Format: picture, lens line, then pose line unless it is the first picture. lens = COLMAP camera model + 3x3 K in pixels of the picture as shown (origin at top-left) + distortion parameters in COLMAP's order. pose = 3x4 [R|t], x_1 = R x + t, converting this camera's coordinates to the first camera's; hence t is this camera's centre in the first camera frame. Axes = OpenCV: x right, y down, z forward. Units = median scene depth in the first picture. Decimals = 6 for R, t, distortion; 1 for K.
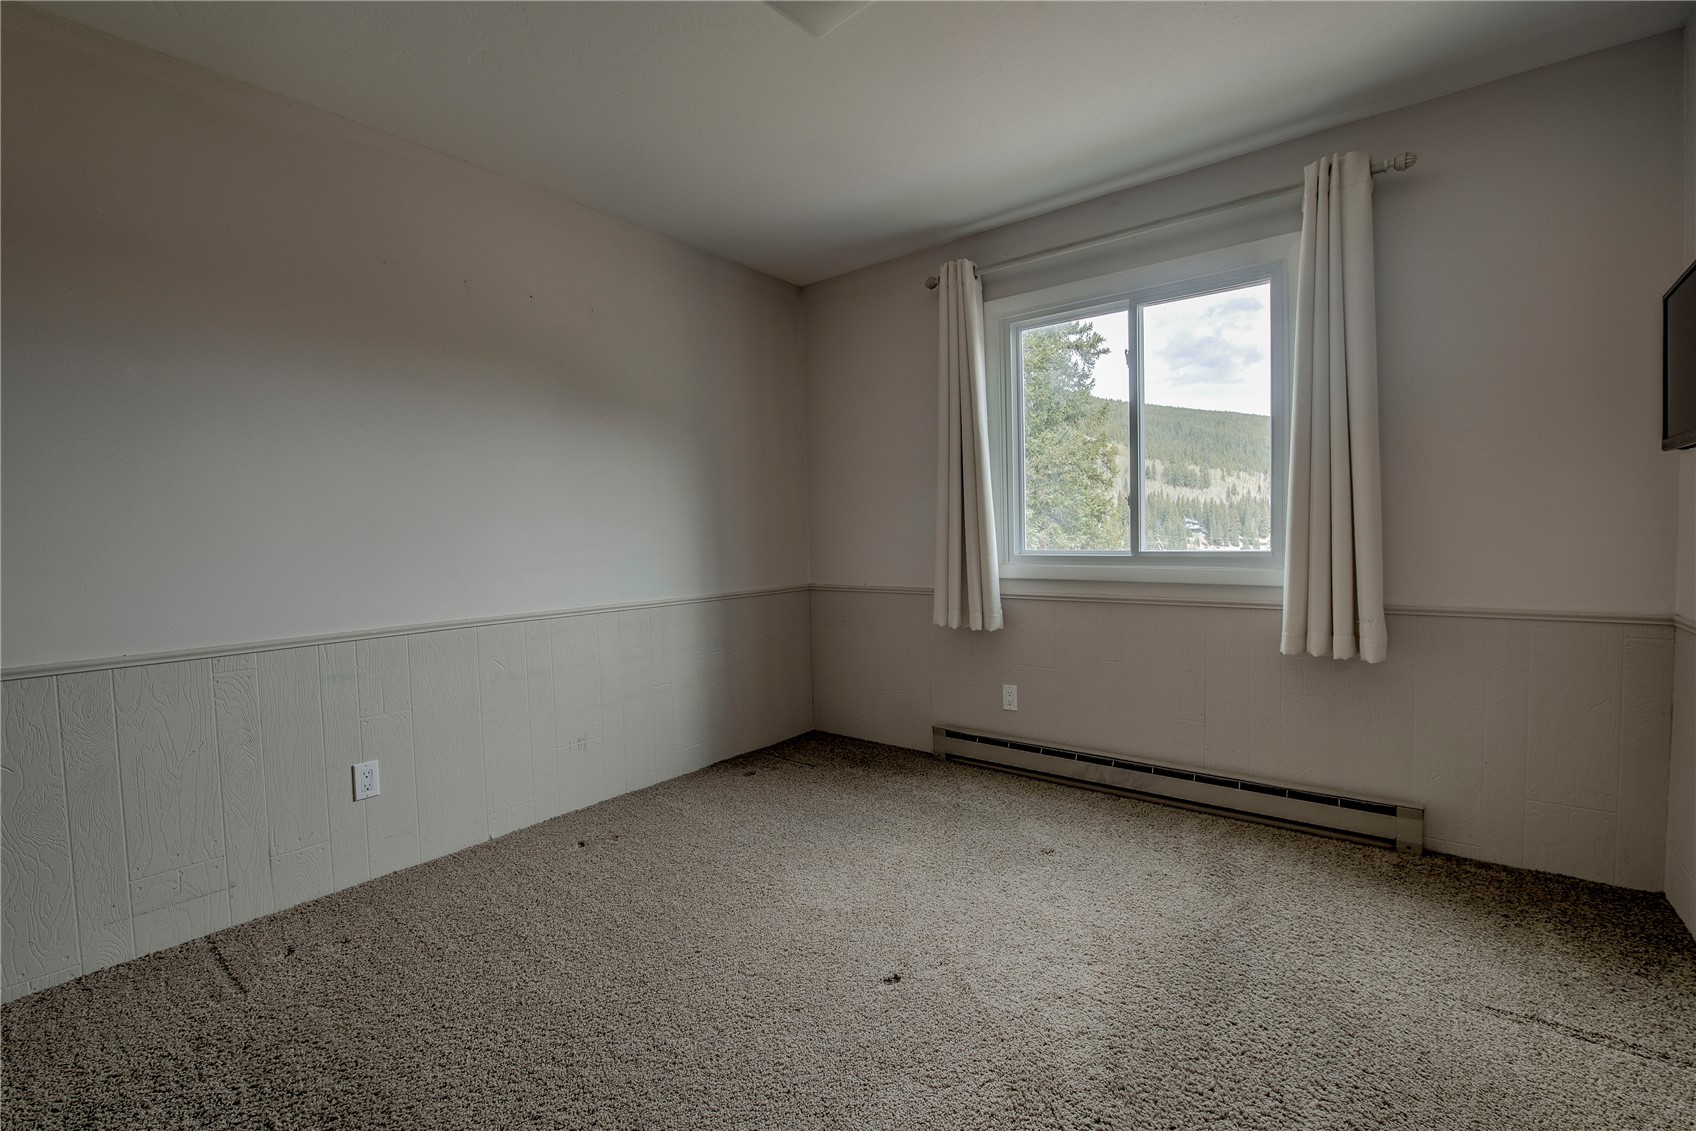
lens RADIAL K [[731.6, 0, 848.0], [0, 731.6, 565.5], [0, 0, 1]] dist [-0.000935, -0.000061]
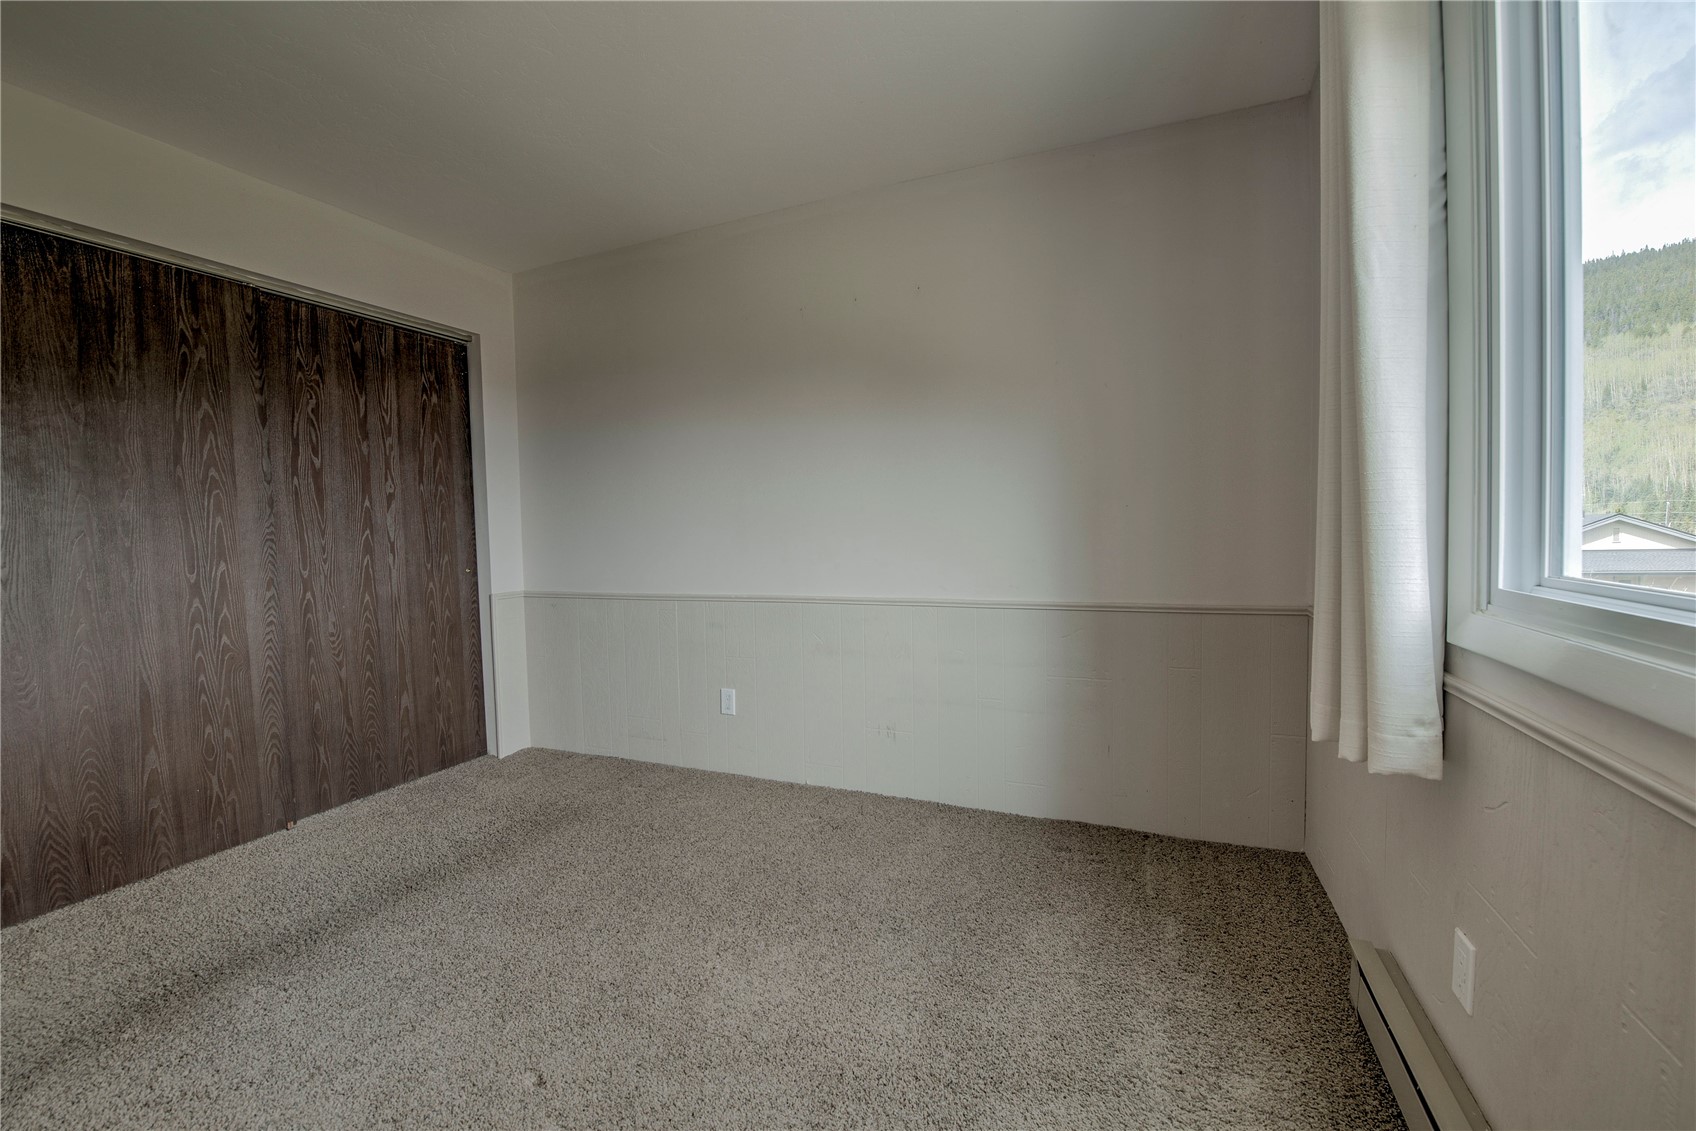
lens RADIAL K [[710.4, 0, 848.0], [0, 710.4, 565.5], [0, 0, 1]] dist [-0.000100, -0.000094]
pose [[0.248799, 0.067692, -0.966187, 0.542900], [-0.024953, 0.997672, 0.063472, -0.045170], [0.968234, 0.008317, 0.249909, 0.691059]]
